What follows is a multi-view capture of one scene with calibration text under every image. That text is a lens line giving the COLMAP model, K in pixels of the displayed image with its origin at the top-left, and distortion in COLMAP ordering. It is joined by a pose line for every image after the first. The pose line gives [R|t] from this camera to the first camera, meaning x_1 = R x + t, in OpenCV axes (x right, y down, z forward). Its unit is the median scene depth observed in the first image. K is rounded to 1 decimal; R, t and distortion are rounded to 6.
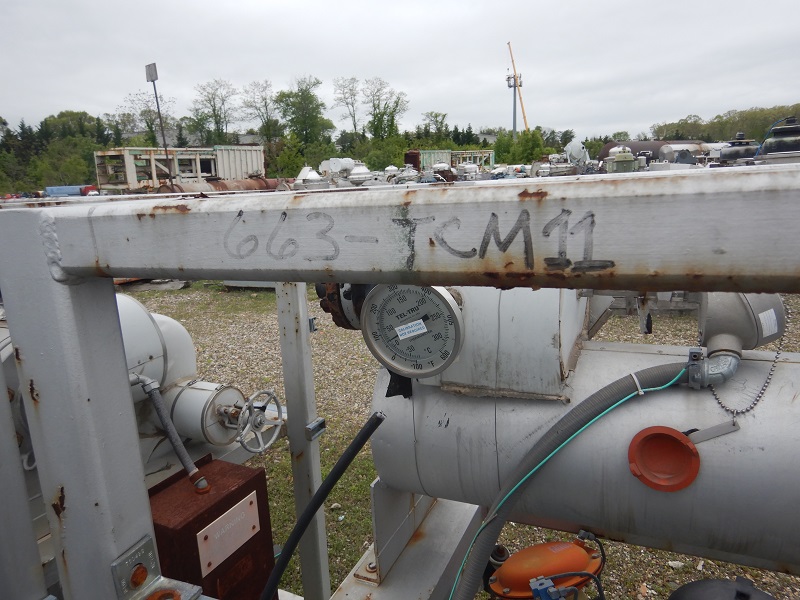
lens RADIAL K [[575.1, 0, 401.7], [0, 575.1, 300.9], [0, 0, 1]] dist [0.012784, -0.010199]
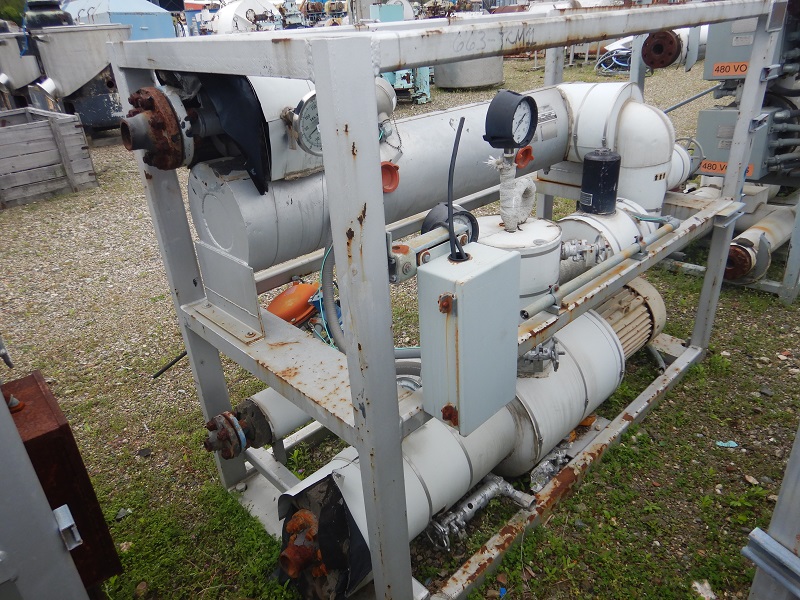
lens RADIAL K [[575.1, 0, 399.4], [0, 575.1, 298.8], [0, 0, 1]] dist [0.012784, -0.010199]
pose [[0.390376, -0.381693, 0.837805, -2.578519], [0.221508, 0.922217, 0.316938, 0.059805], [-0.893611, 0.061856, 0.444559, 0.142566]]
